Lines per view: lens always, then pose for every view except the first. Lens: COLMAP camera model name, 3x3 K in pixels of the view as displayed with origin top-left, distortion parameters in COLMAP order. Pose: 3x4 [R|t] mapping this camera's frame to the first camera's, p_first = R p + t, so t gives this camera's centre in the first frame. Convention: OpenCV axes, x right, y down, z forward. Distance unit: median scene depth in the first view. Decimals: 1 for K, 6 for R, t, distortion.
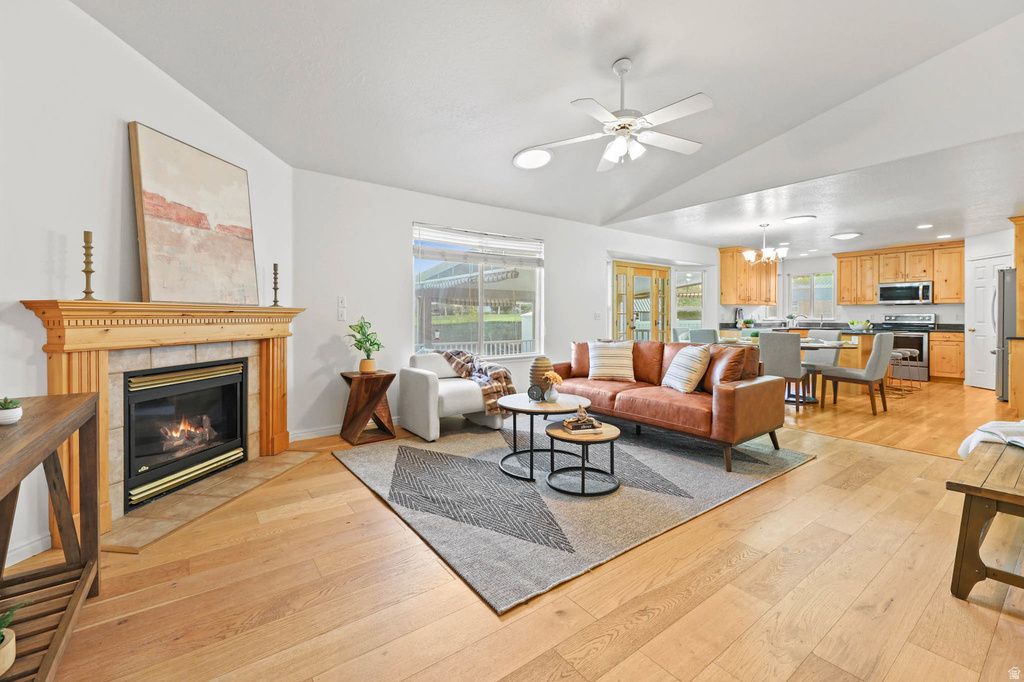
lens RADIAL K [[430.6, 0, 522.1], [0, 430.6, 319.0], [0, 0, 1]] dist [-0.000839, 0.000221]
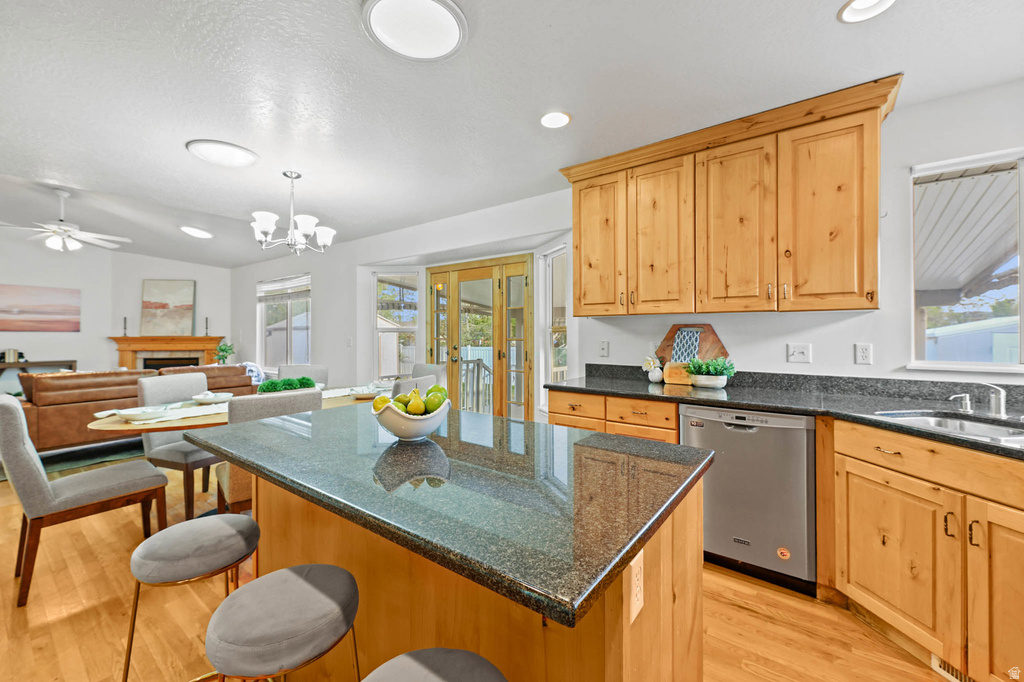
lens RADIAL K [[413.0, 0, 504.2], [0, 413.0, 333.6], [0, 0, 1]] dist [0.003631, -0.001449]
pose [[0.268316, 0.000767, -0.963331, 0.981305], [-0.001477, 0.999999, 0.000385, -0.023217], [0.963330, 0.001320, 0.268317, 0.978128]]
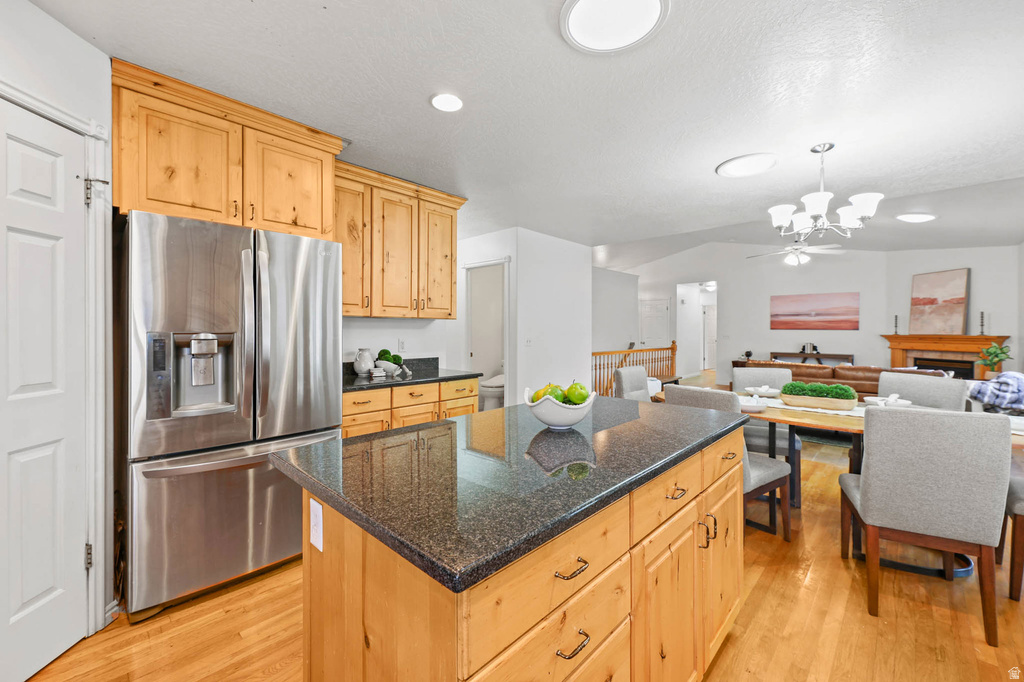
lens RADIAL K [[413.0, 0, 520.3], [0, 413.0, 332.6], [0, 0, 1]] dist [0.003631, -0.001449]
pose [[-0.984224, -0.001635, -0.176920, 0.839438], [-0.002837, 0.999975, 0.006540, -0.023279], [0.176905, 0.006938, -0.984203, 1.208701]]
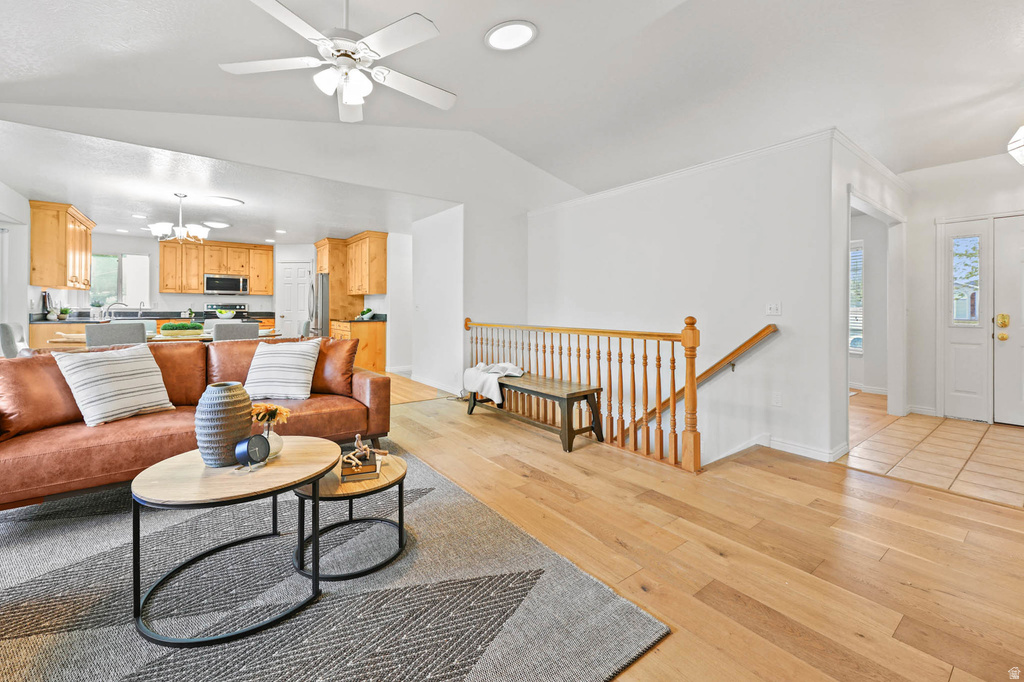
lens RADIAL K [[413.0, 0, 510.7], [0, 413.0, 315.2], [0, 0, 1]] dist [0.003631, -0.001449]
pose [[-0.002368, -0.016037, 0.999869, -0.214589], [-0.006395, 0.999851, 0.016021, -0.002824], [-0.999977, -0.006356, -0.002470, 0.309742]]
